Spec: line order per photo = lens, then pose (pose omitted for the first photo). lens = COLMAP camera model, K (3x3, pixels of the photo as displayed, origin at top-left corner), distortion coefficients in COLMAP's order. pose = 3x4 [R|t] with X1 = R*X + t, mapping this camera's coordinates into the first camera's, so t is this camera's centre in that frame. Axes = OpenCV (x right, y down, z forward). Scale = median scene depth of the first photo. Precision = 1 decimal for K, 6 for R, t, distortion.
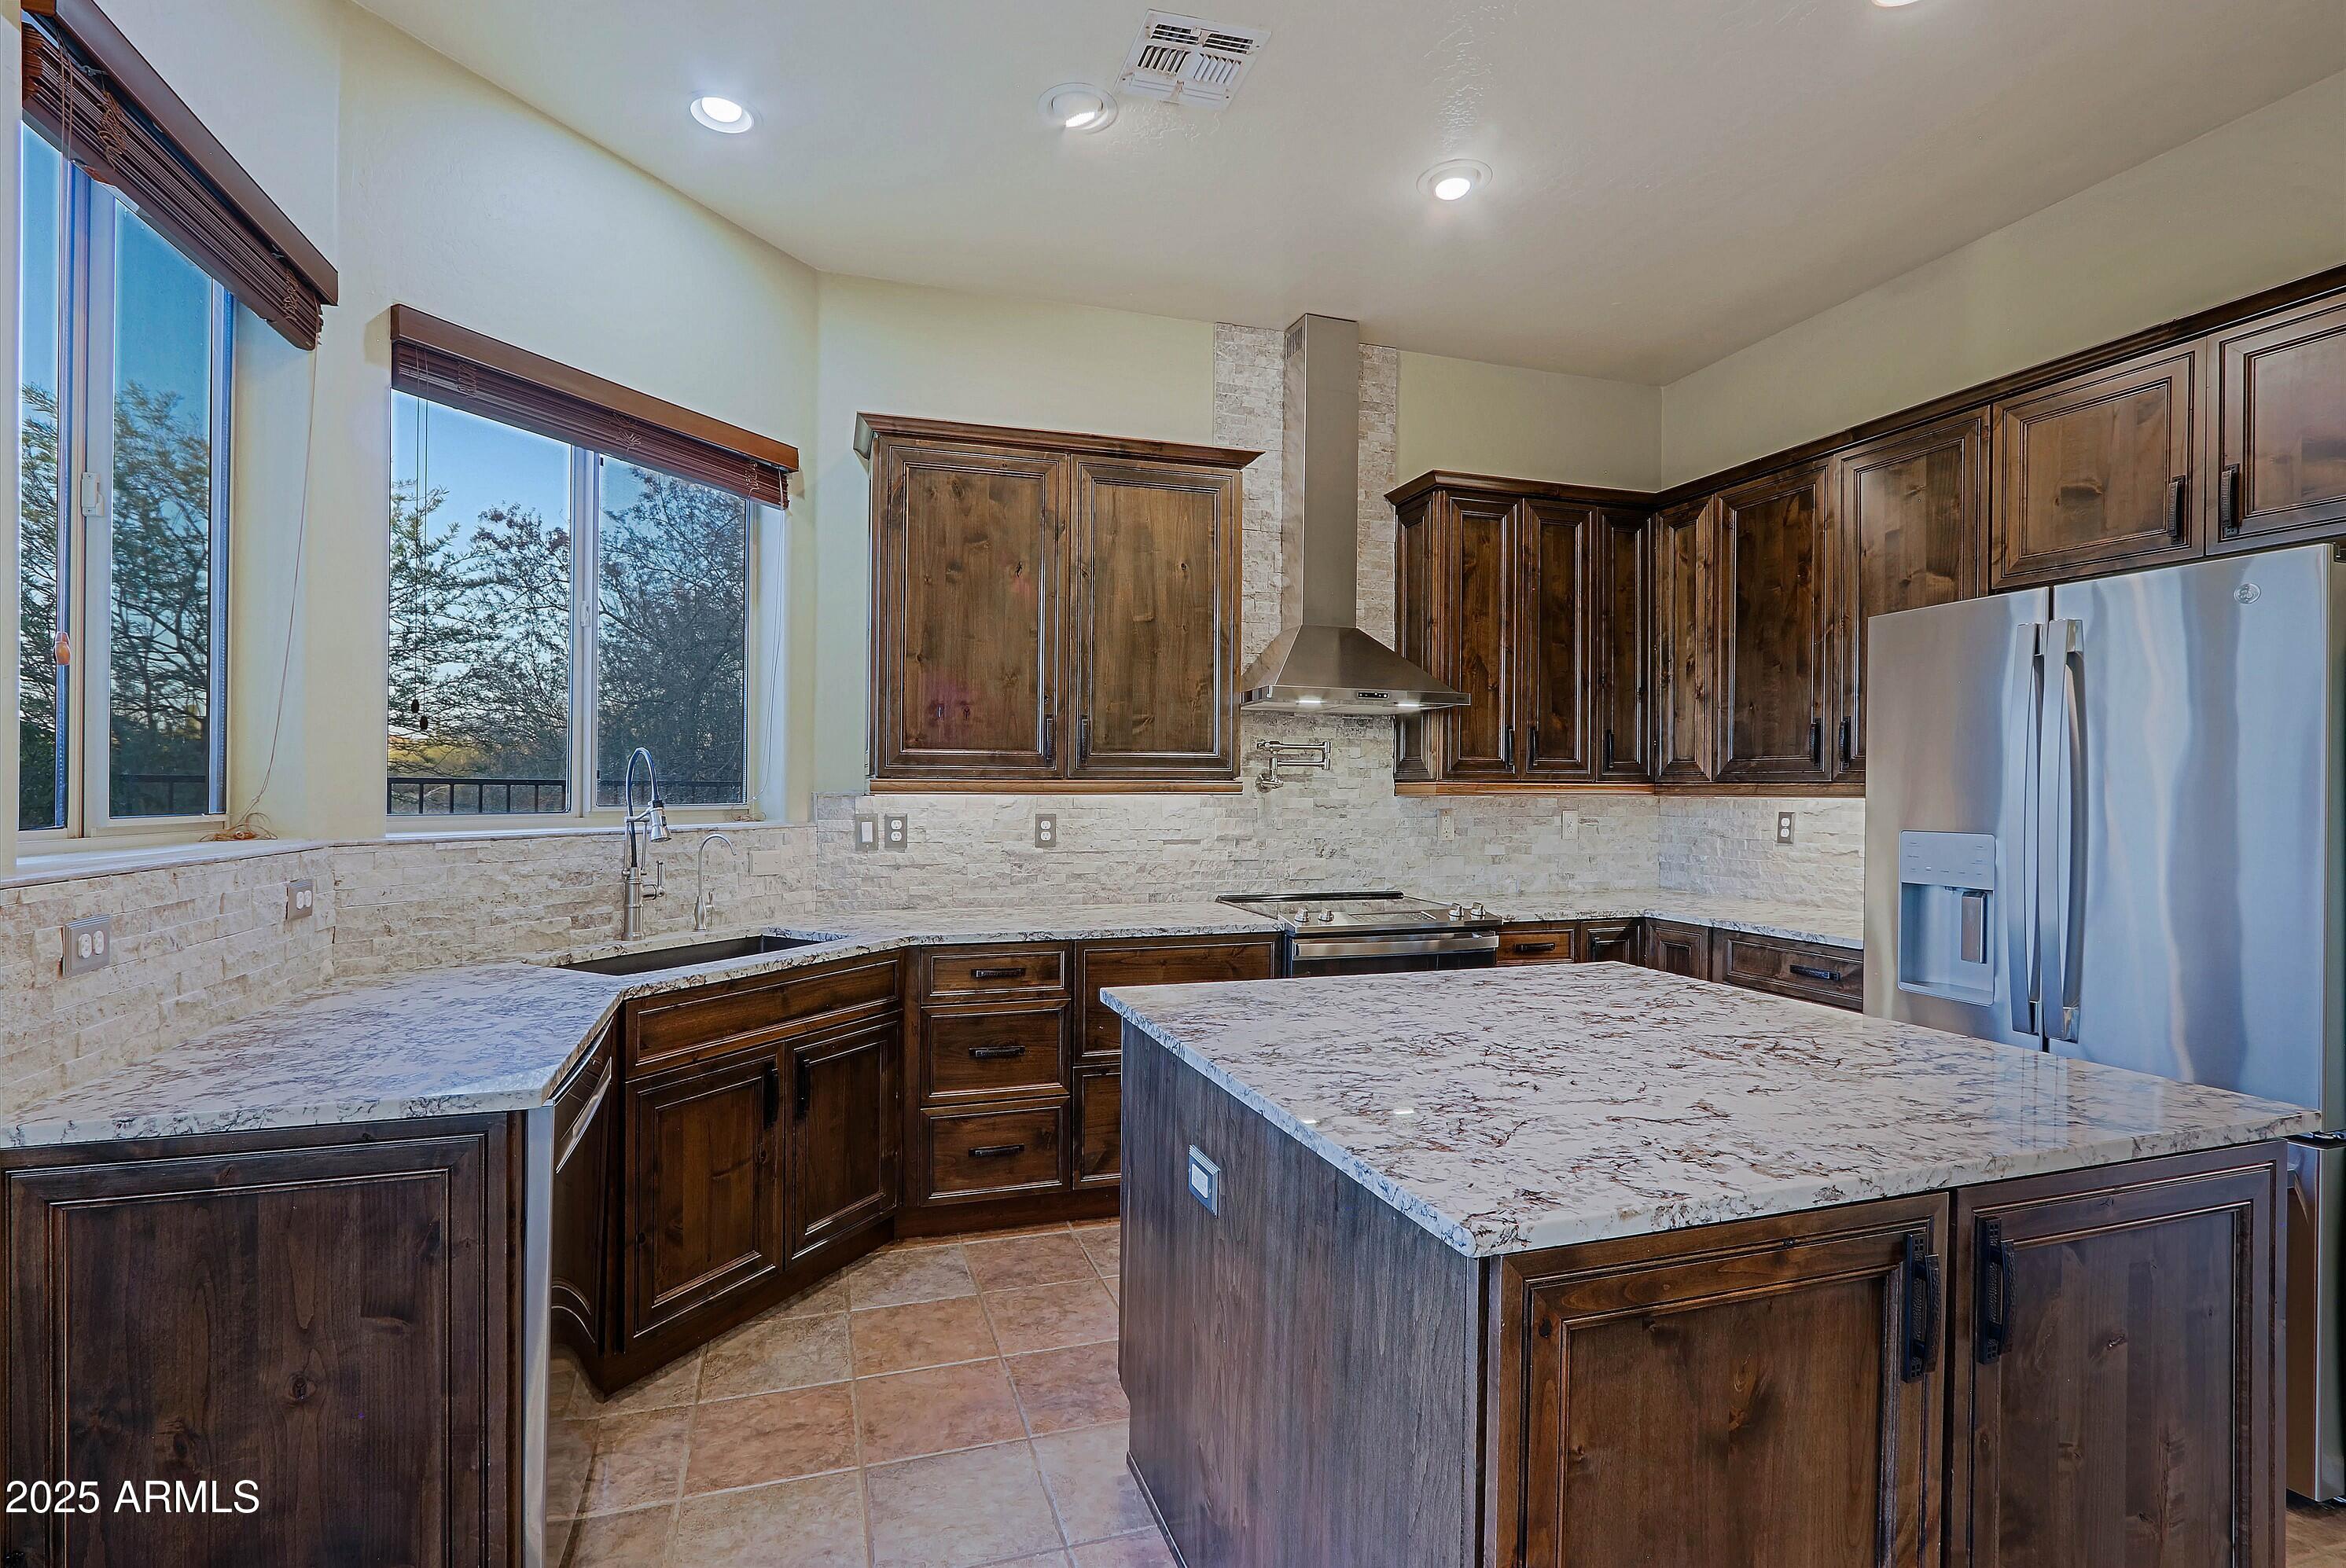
lens RADIAL K [[1089.5, 0, 1094.7], [0, 1089.5, 790.6], [0, 0, 1]] dist [-0.009560, 0.000921]
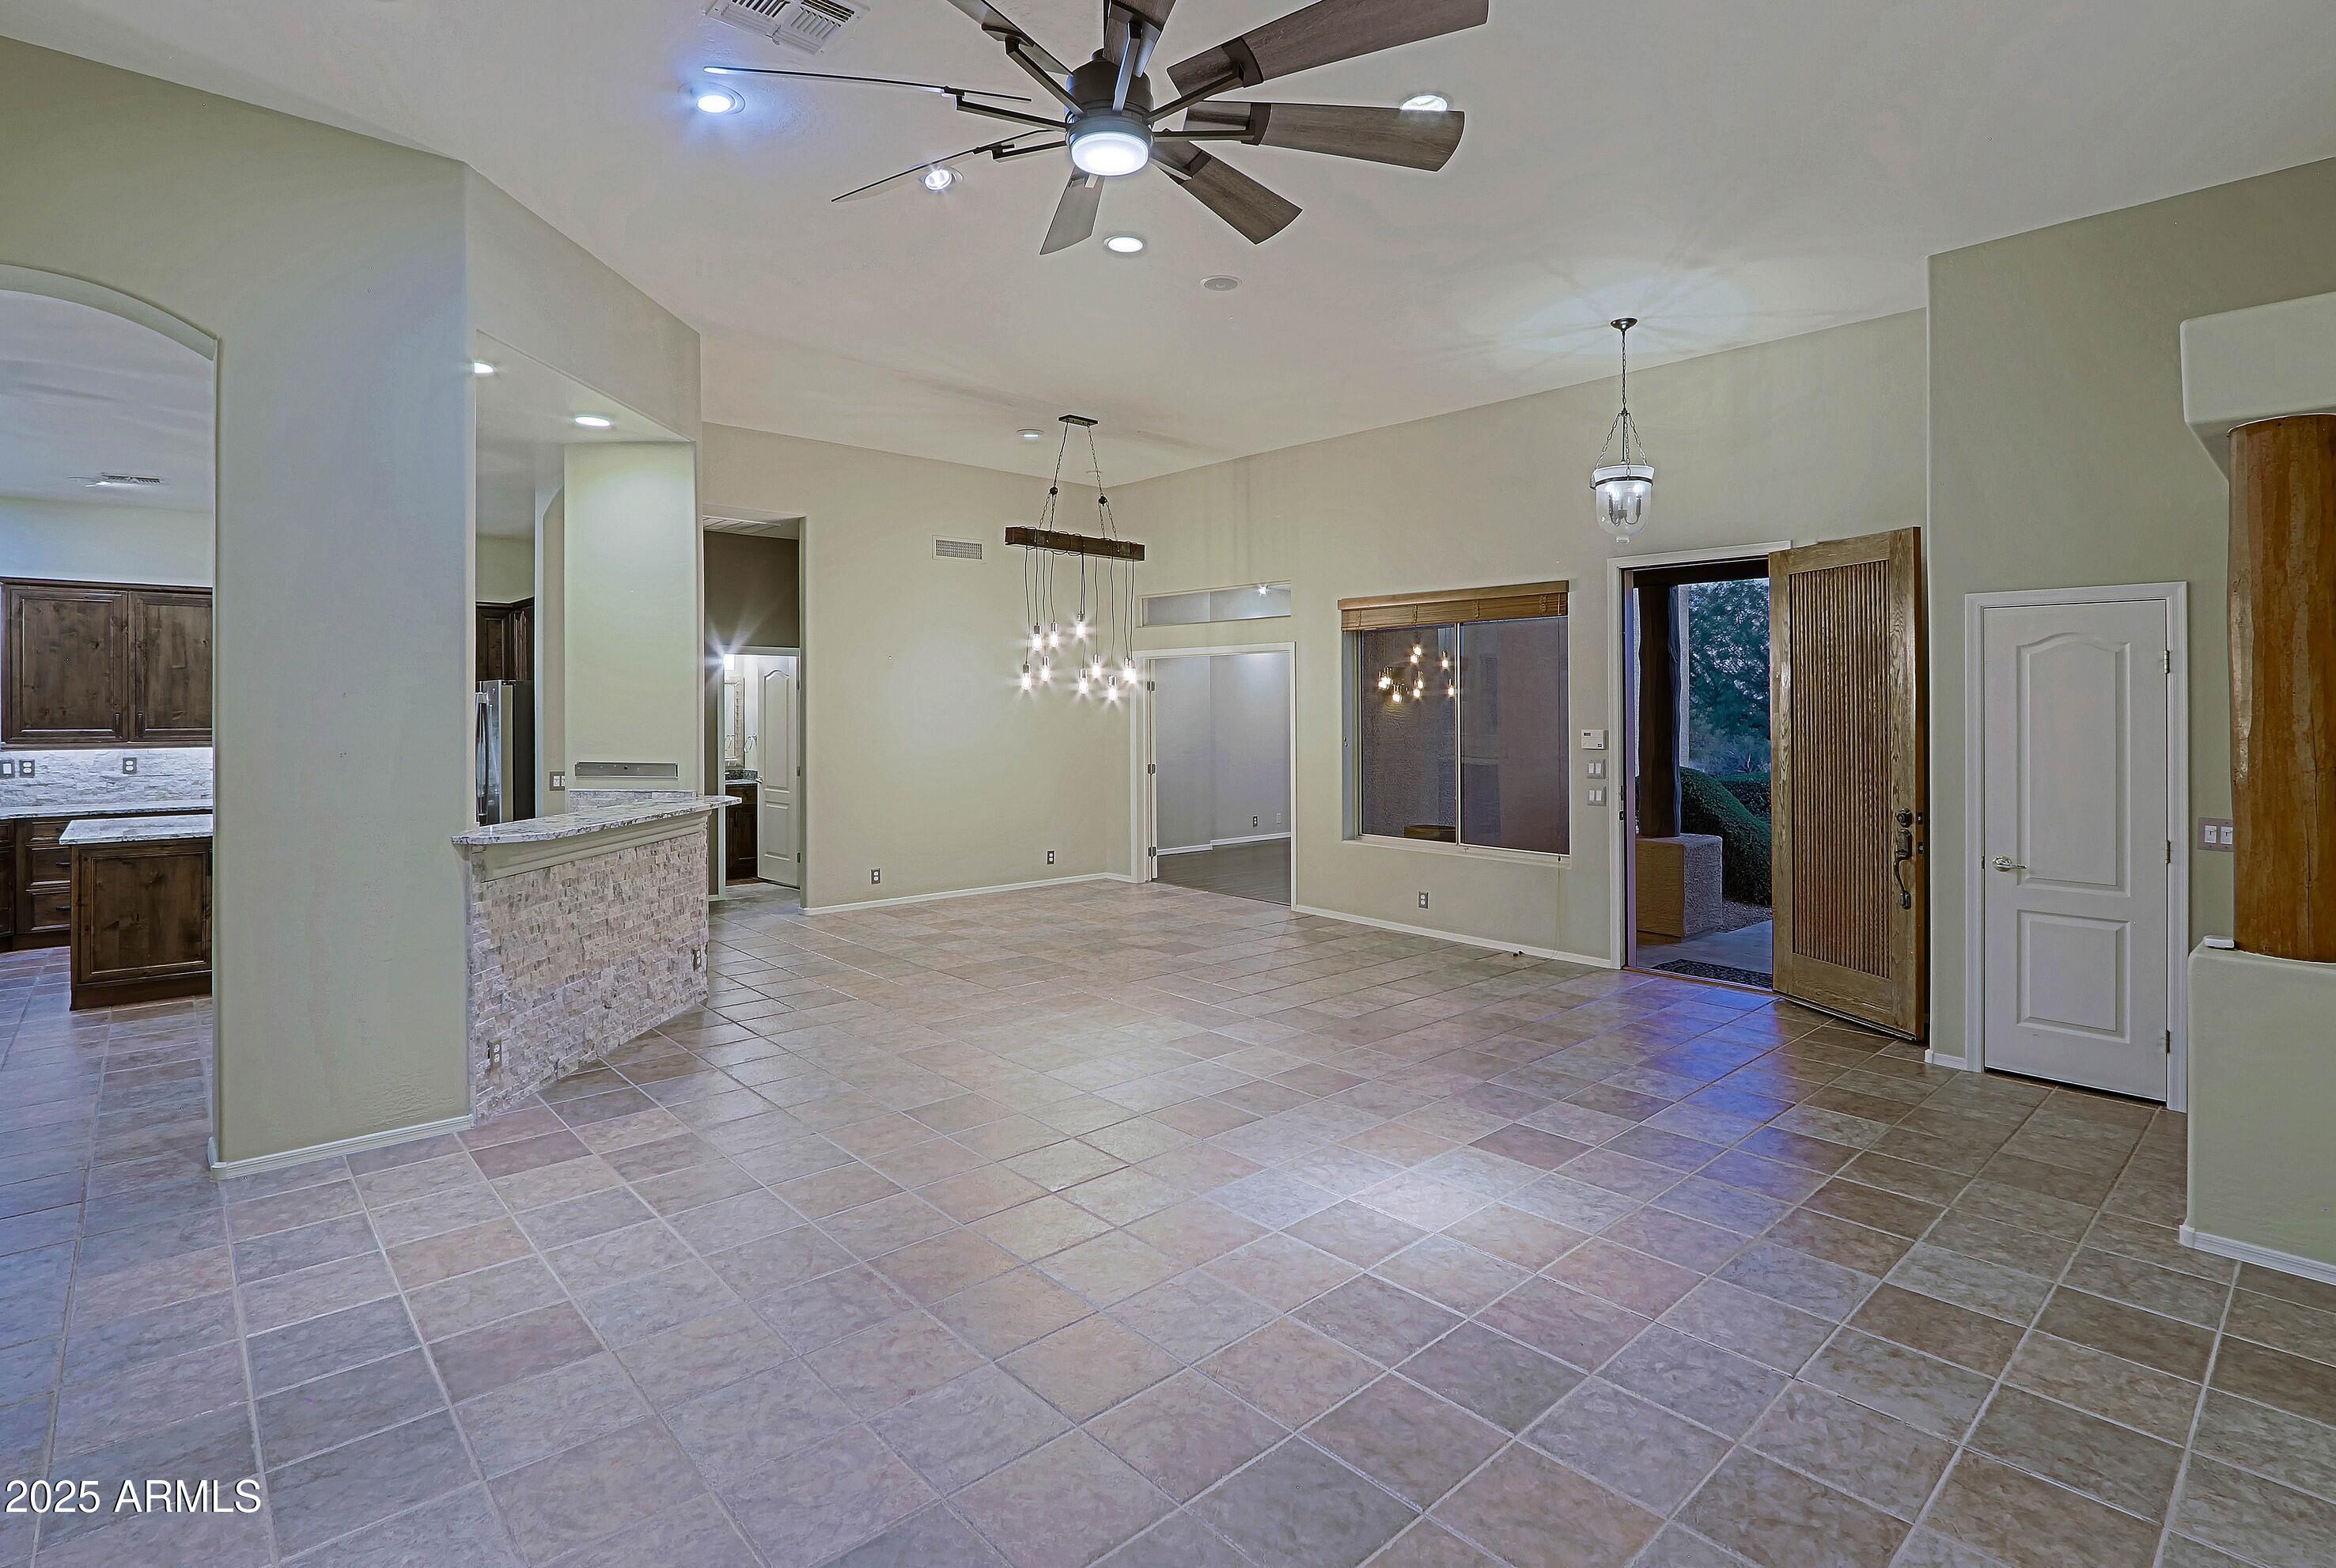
lens RADIAL K [[1133.0, 0, 1168.0], [0, 1133.0, 715.6], [0, 0, 1]] dist [-0.003141, -0.000810]
pose [[0.893048, -0.003762, 0.449946, 0.783818], [0.001330, 0.999983, 0.005720, -0.070636], [-0.449960, -0.004509, 0.893037, -1.869854]]
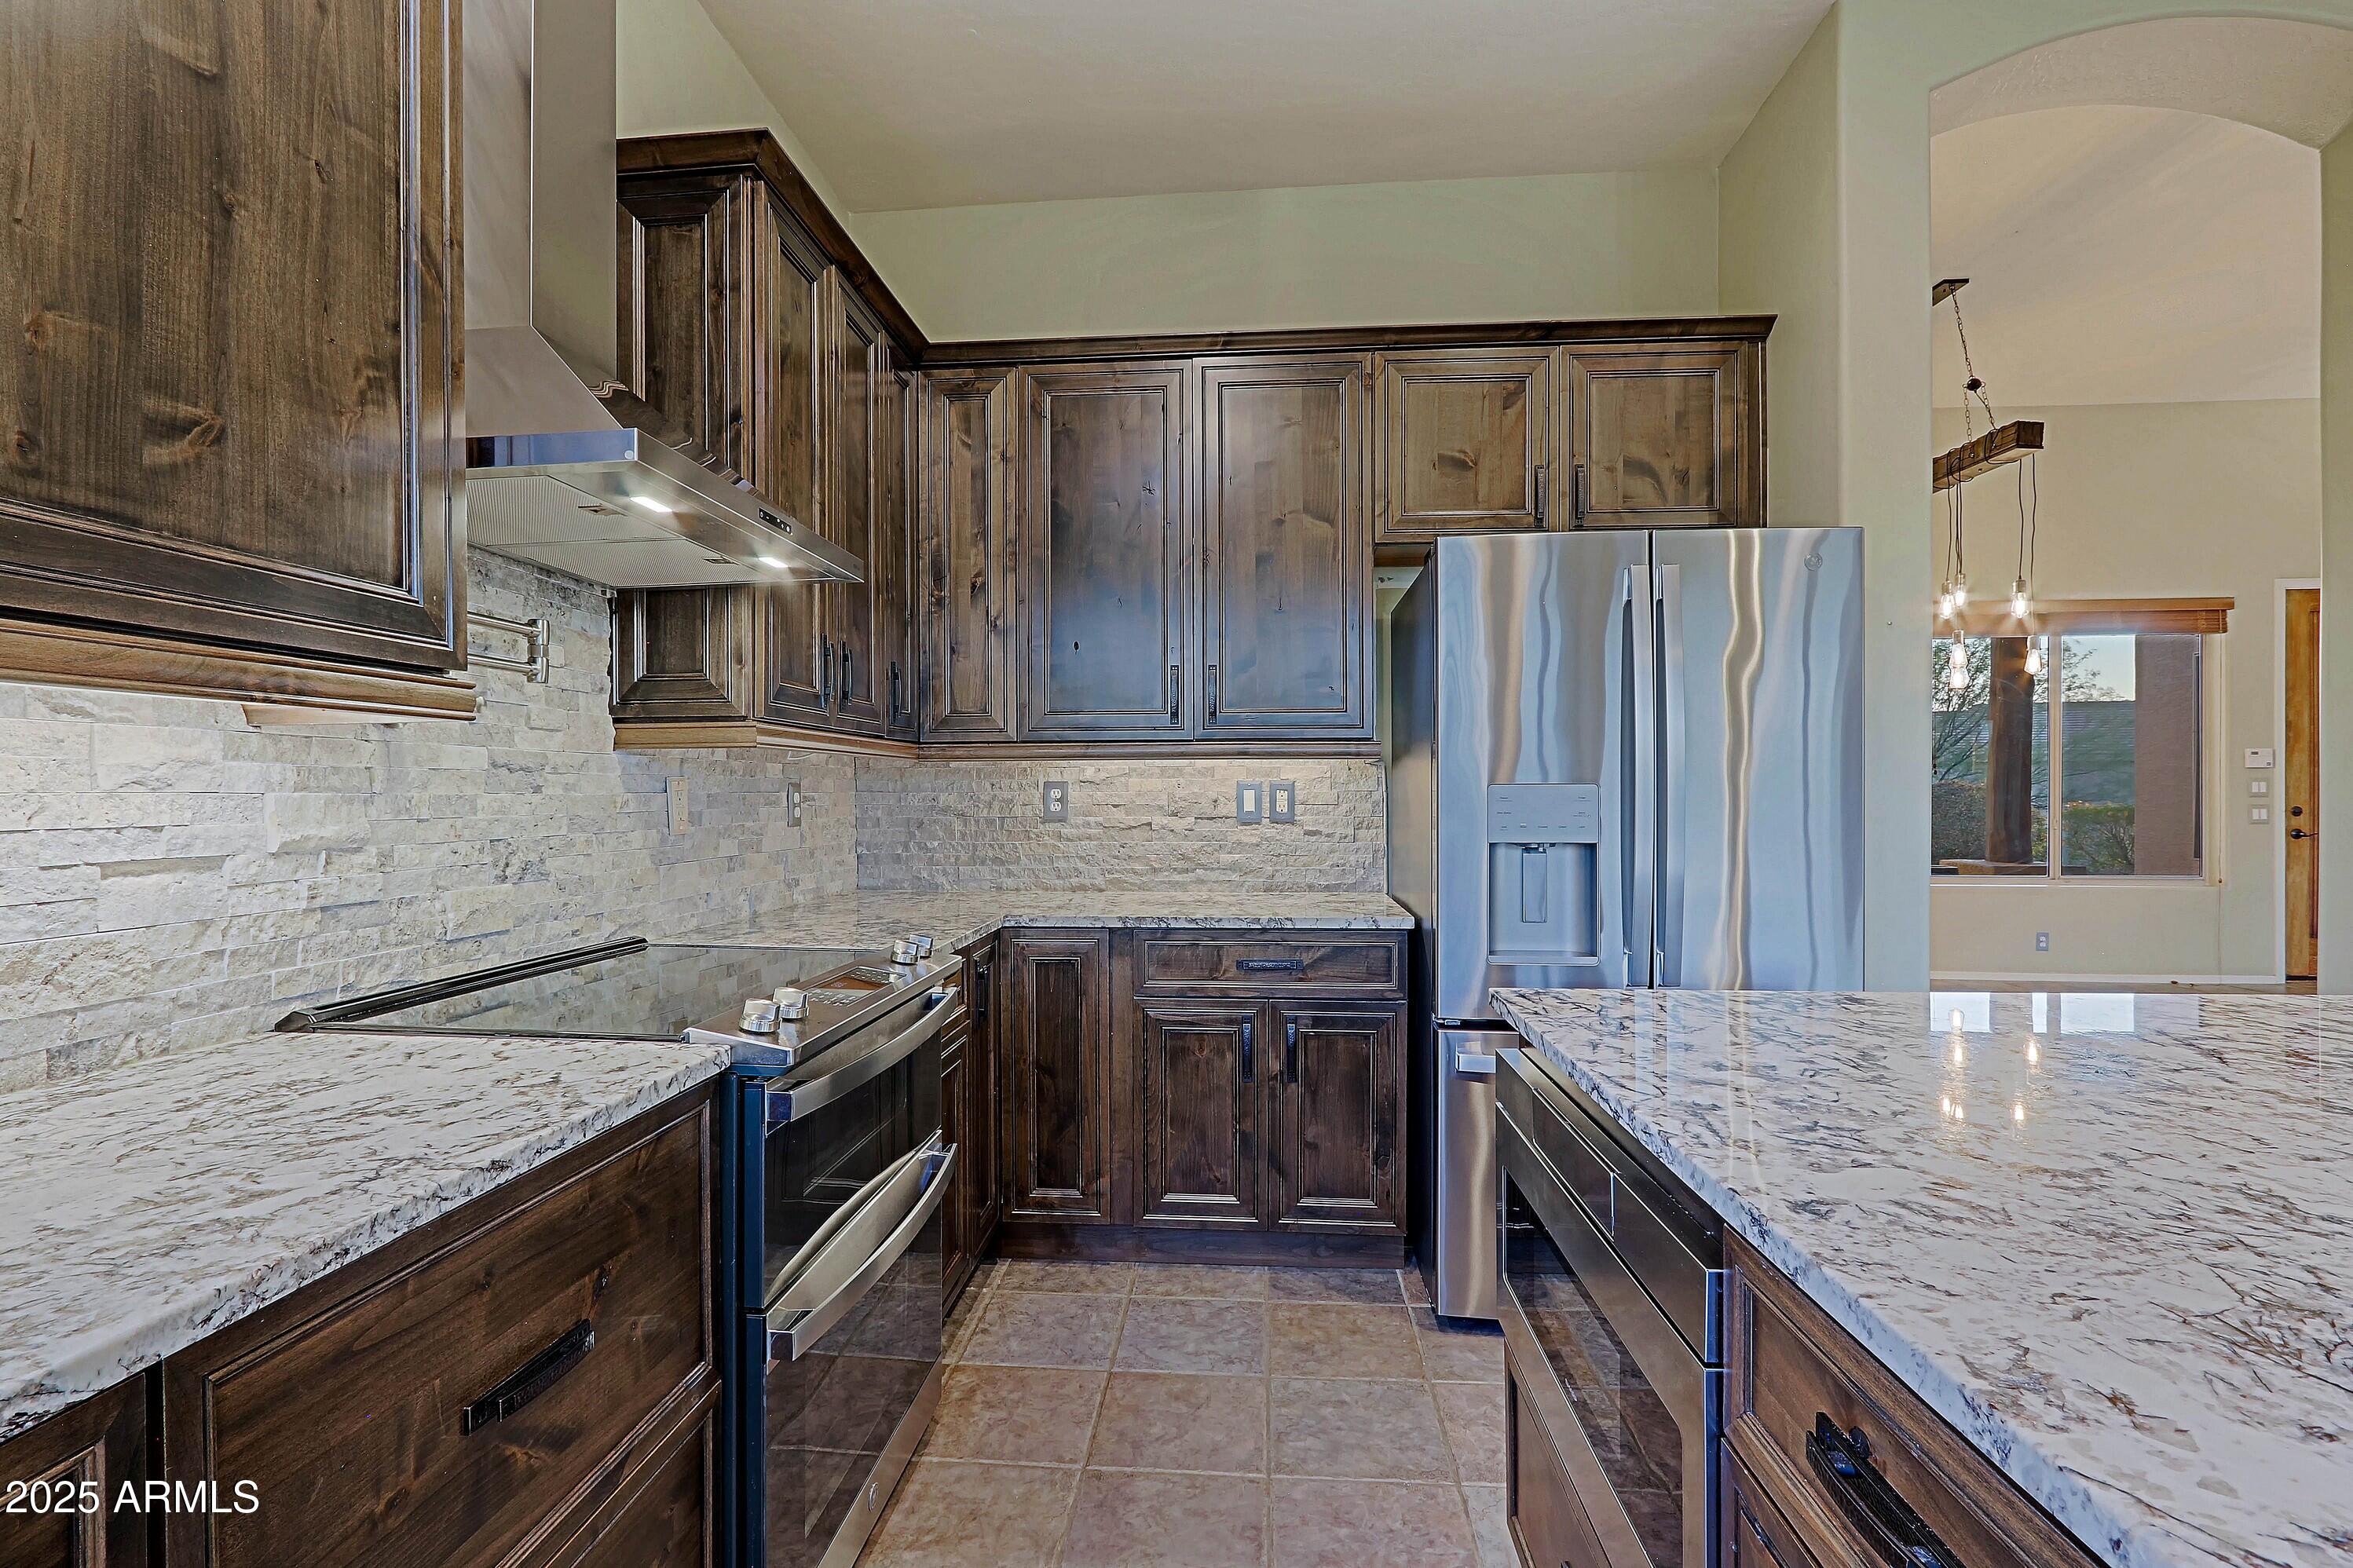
lens RADIAL K [[1104.4, 0, 1248.3], [0, 1104.4, 796.9], [0, 0, 1]] dist [-0.012542, 0.000022]
pose [[0.346051, -0.010610, 0.938156, -0.121594], [0.006044, 0.999941, 0.009080, 0.028304], [-0.938196, 0.002528, 0.346094, 0.650109]]
